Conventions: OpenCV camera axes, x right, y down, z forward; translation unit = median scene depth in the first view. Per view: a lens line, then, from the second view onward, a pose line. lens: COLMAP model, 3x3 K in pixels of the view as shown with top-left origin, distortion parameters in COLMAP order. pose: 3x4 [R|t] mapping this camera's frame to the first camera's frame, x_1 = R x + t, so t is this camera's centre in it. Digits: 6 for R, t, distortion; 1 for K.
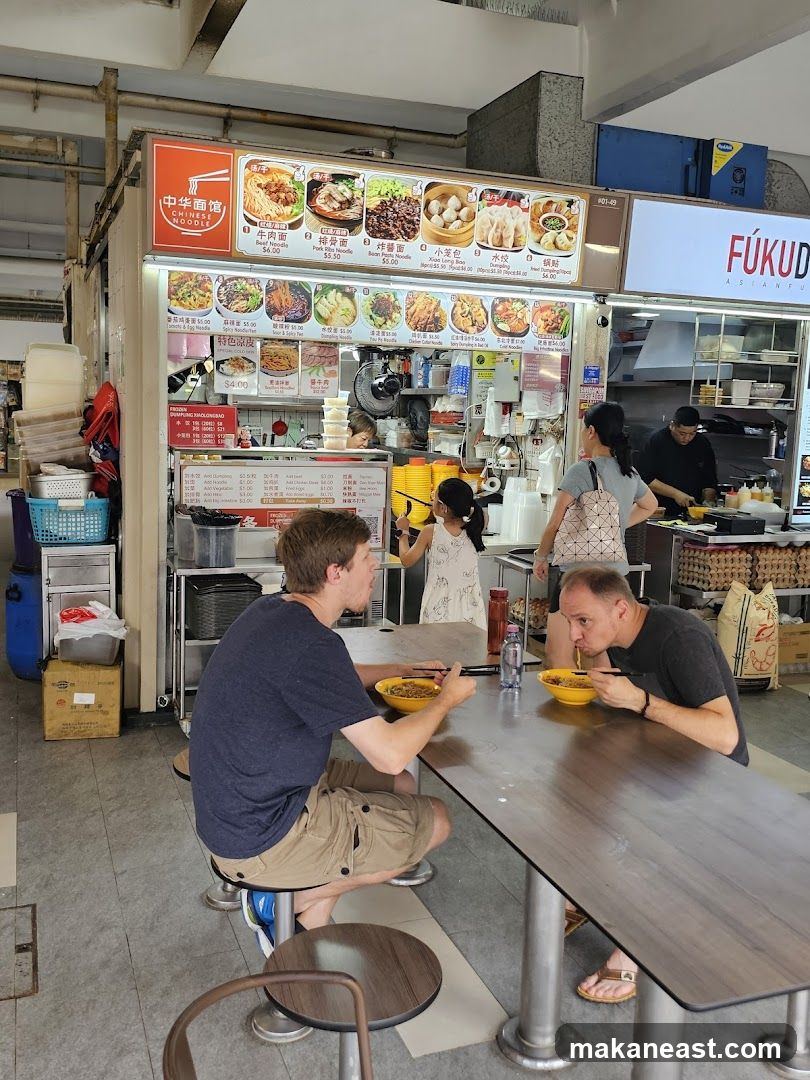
lens RADIAL K [[999.9, 0, 406.0], [0, 999.9, 522.8], [0, 0, 1]] dist [0.080057, -0.108786]
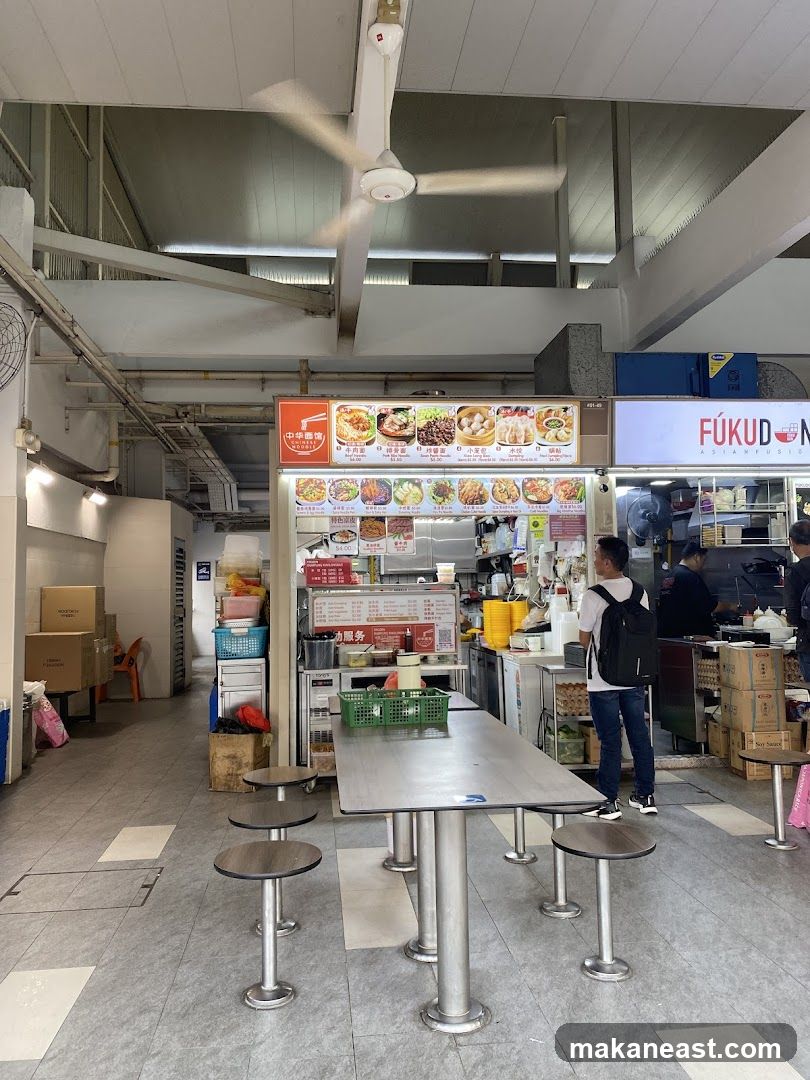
lens RADIAL K [[806.7, 0, 405.0], [0, 806.7, 540.0], [0, 0, 1]] dist [0.194494, -0.452136]
pose [[0.966499, -0.066958, -0.247784, 0.220475], [0.021793, 0.983295, -0.180709, 0.071687], [0.255744, 0.169255, 0.951813, -0.134140]]
